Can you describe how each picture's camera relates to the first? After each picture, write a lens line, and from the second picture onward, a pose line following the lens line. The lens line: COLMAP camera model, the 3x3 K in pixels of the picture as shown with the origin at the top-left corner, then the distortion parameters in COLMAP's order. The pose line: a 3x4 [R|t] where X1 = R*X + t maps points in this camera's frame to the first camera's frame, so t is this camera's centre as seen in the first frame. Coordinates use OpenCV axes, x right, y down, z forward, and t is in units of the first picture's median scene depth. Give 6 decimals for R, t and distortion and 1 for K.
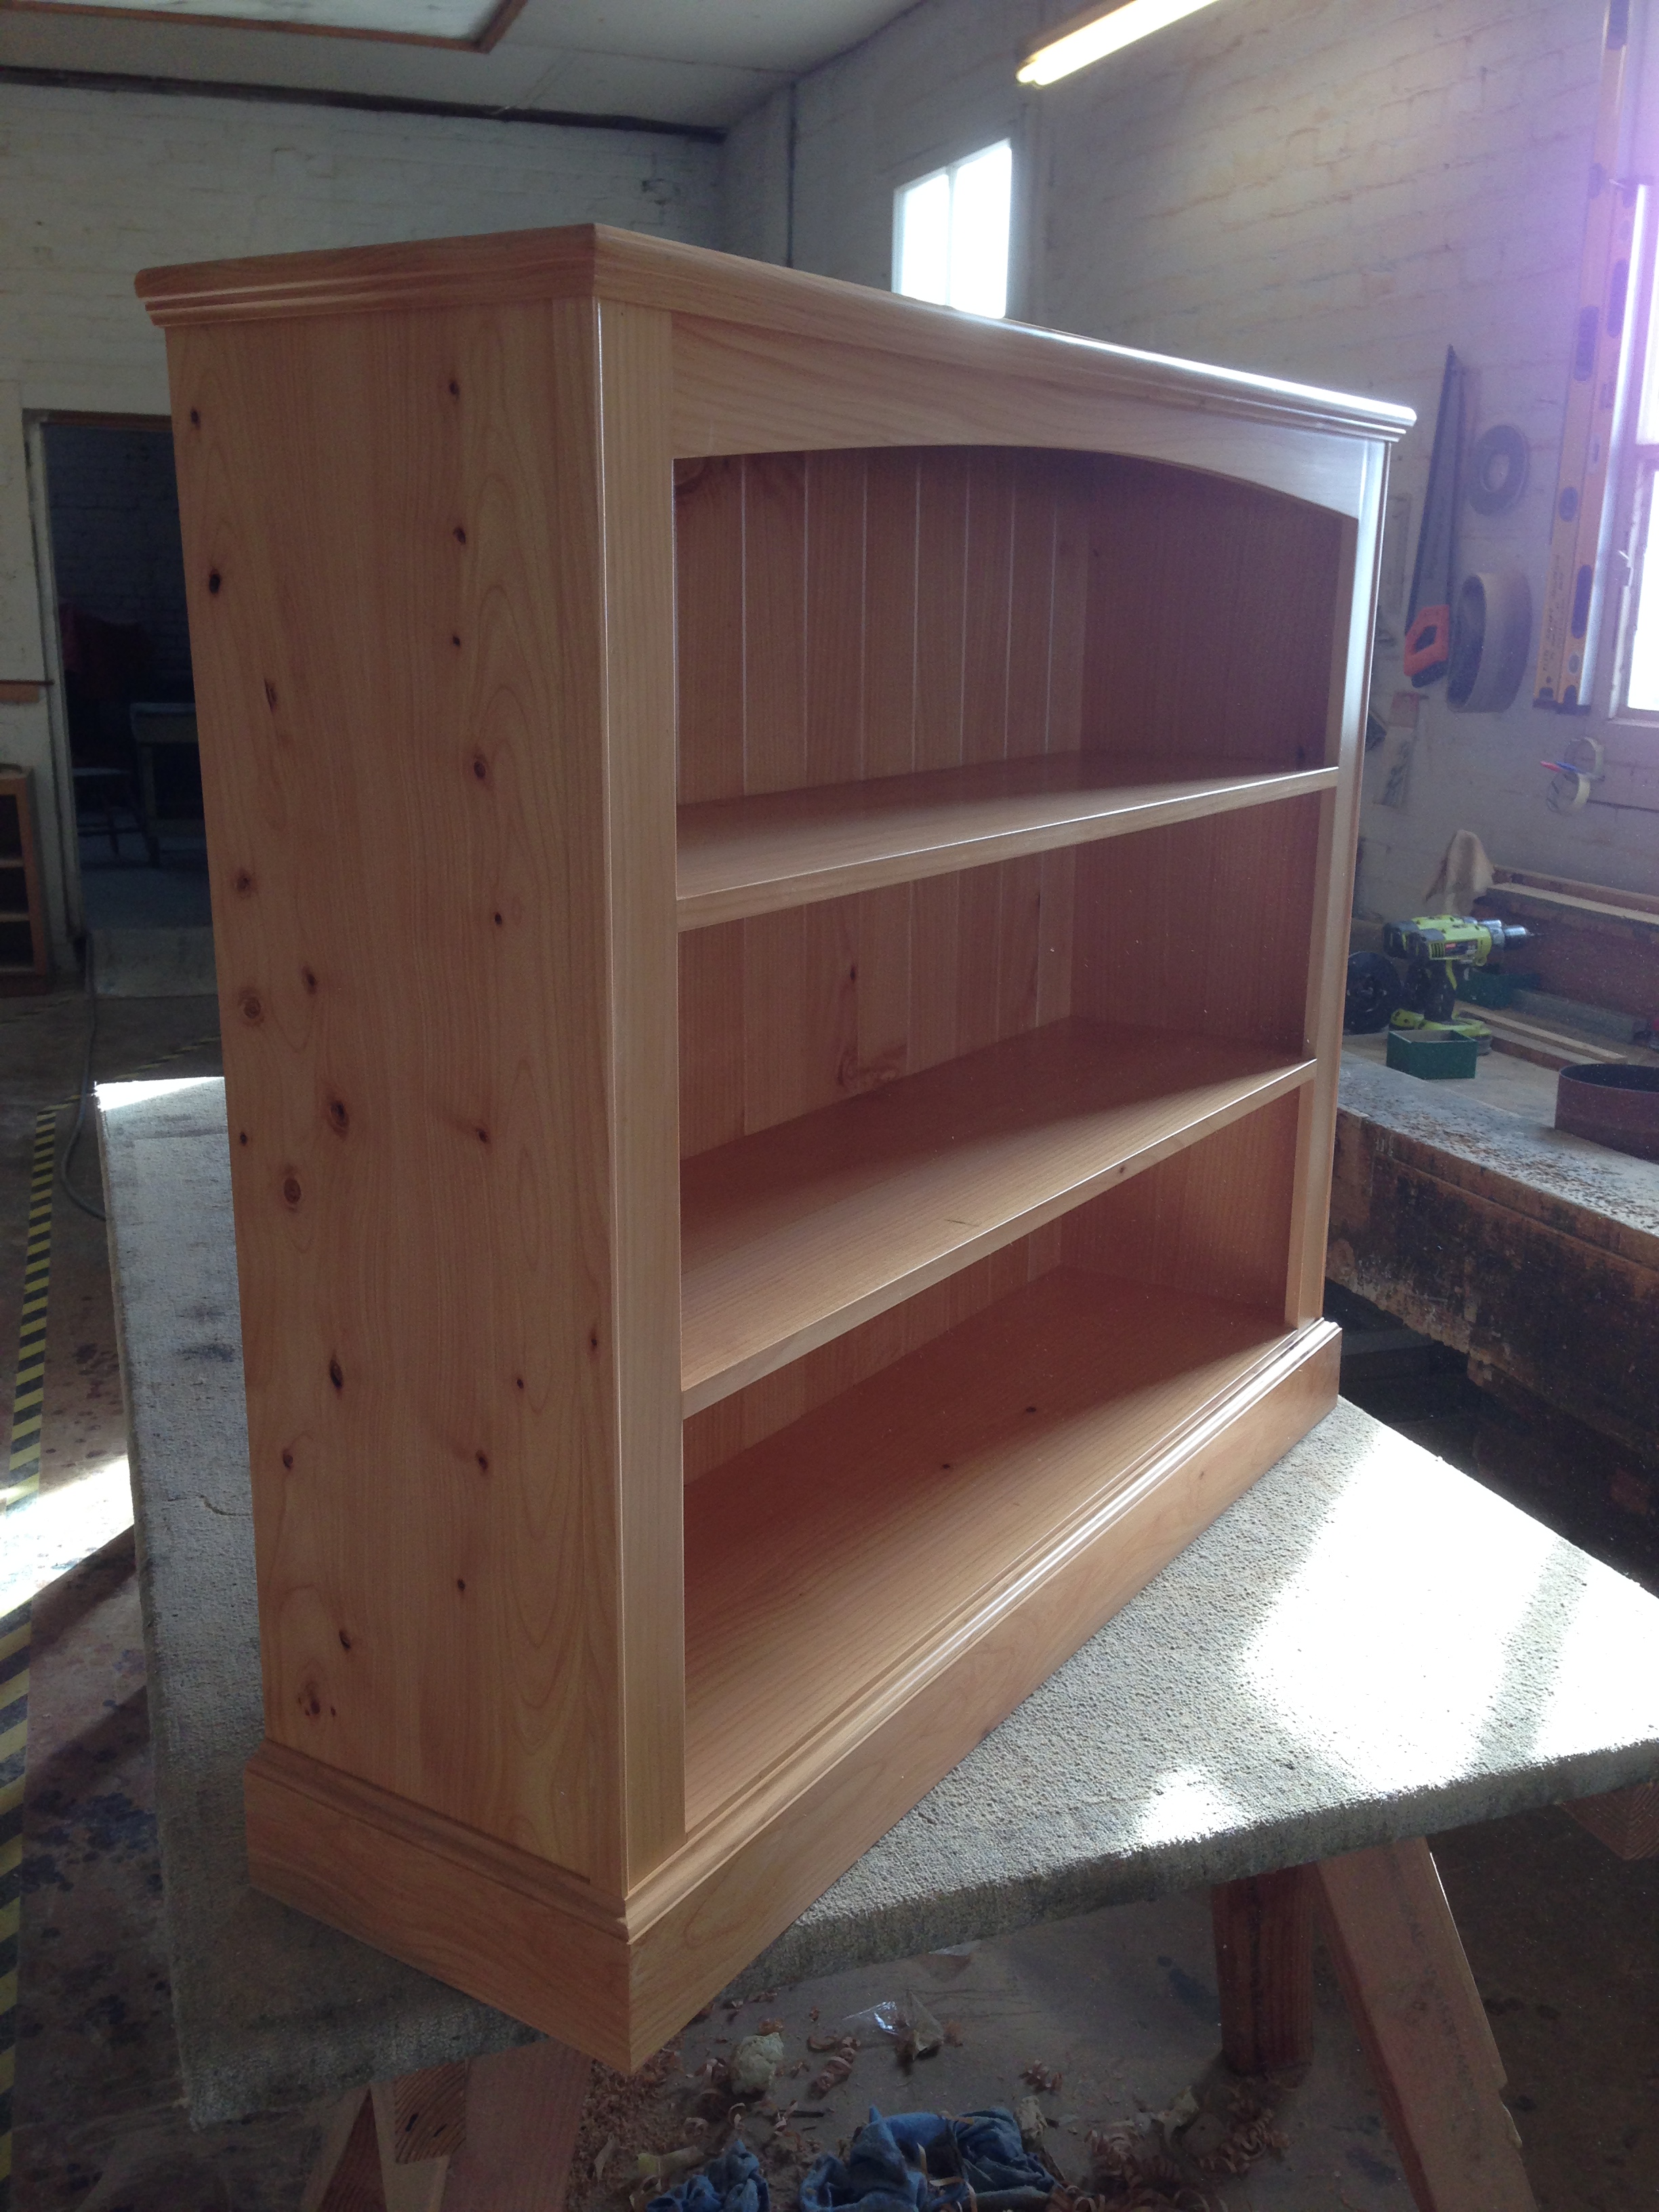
lens RADIAL K [[2023.6, 0, 836.0], [0, 2023.6, 1110.0], [0, 0, 1]] dist [0.156668, -0.252216]
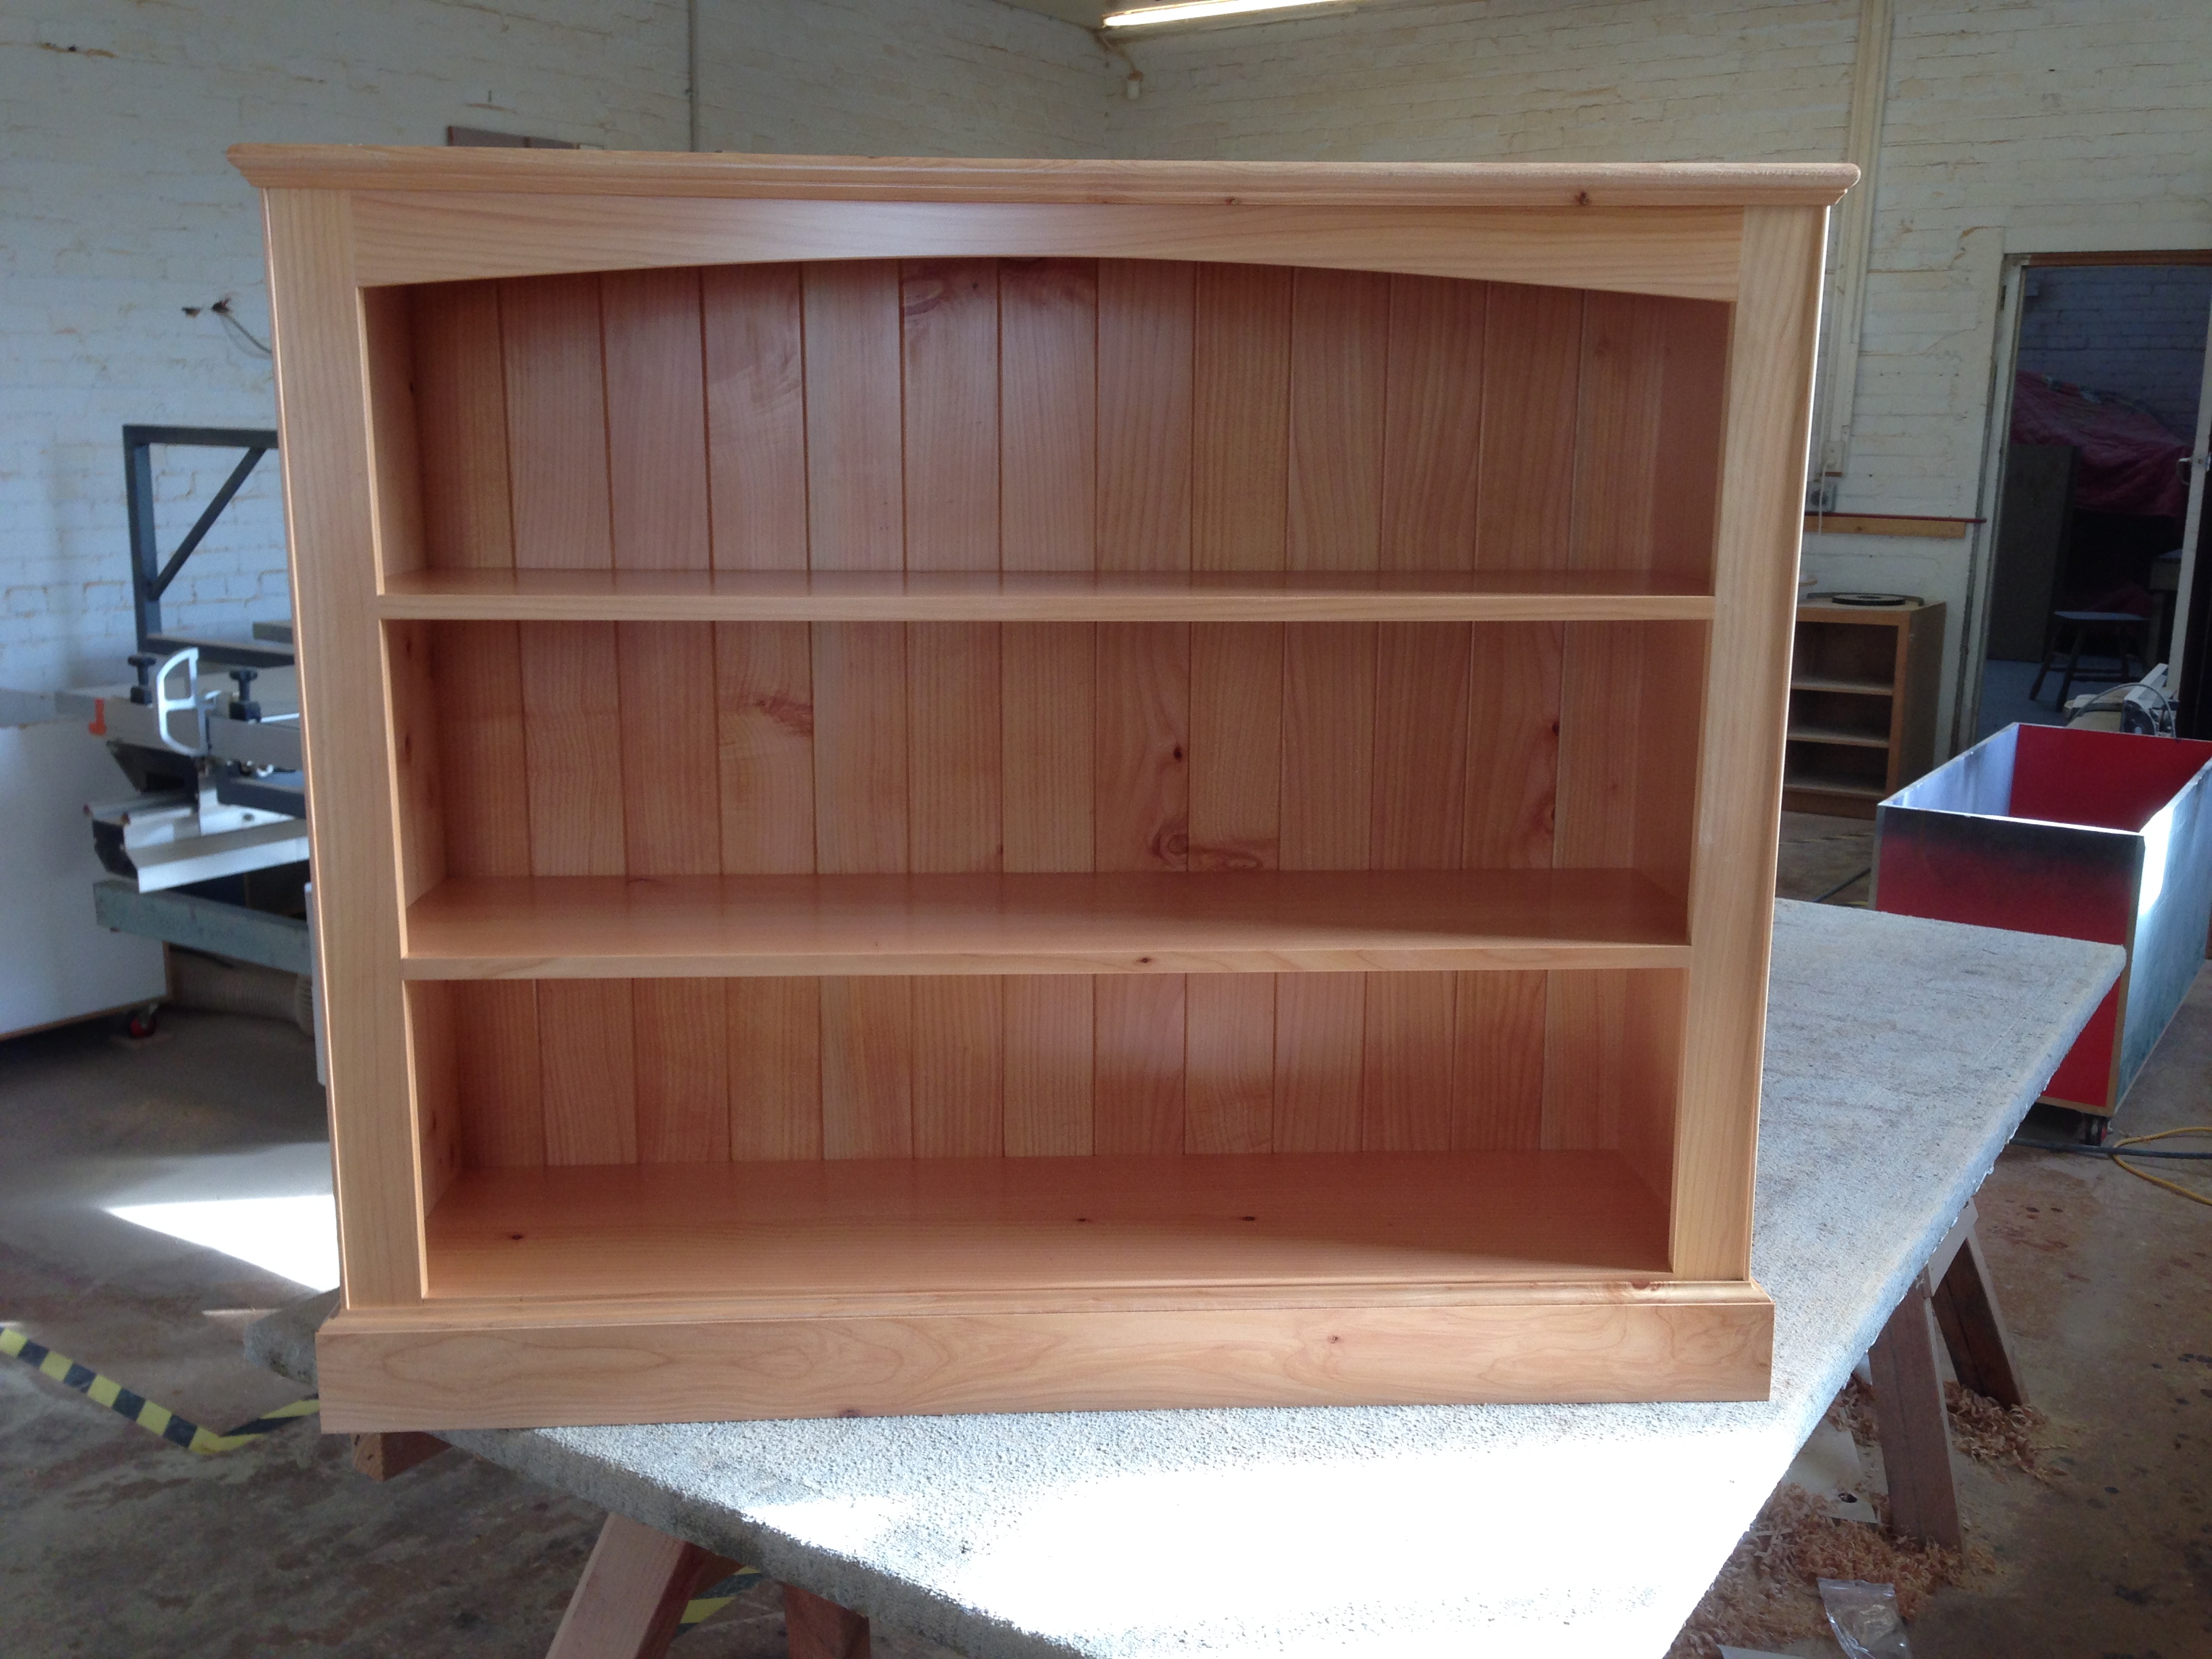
lens RADIAL K [[2023.6, 0, 1094.2], [0, 2023.6, 811.6], [0, 0, 1]] dist [0.156668, -0.252216]
pose [[0.598425, 0.153293, -0.786377, 0.737142], [-0.206115, 0.977944, 0.033785, -0.058304], [0.774212, 0.141866, 0.616822, 0.285734]]
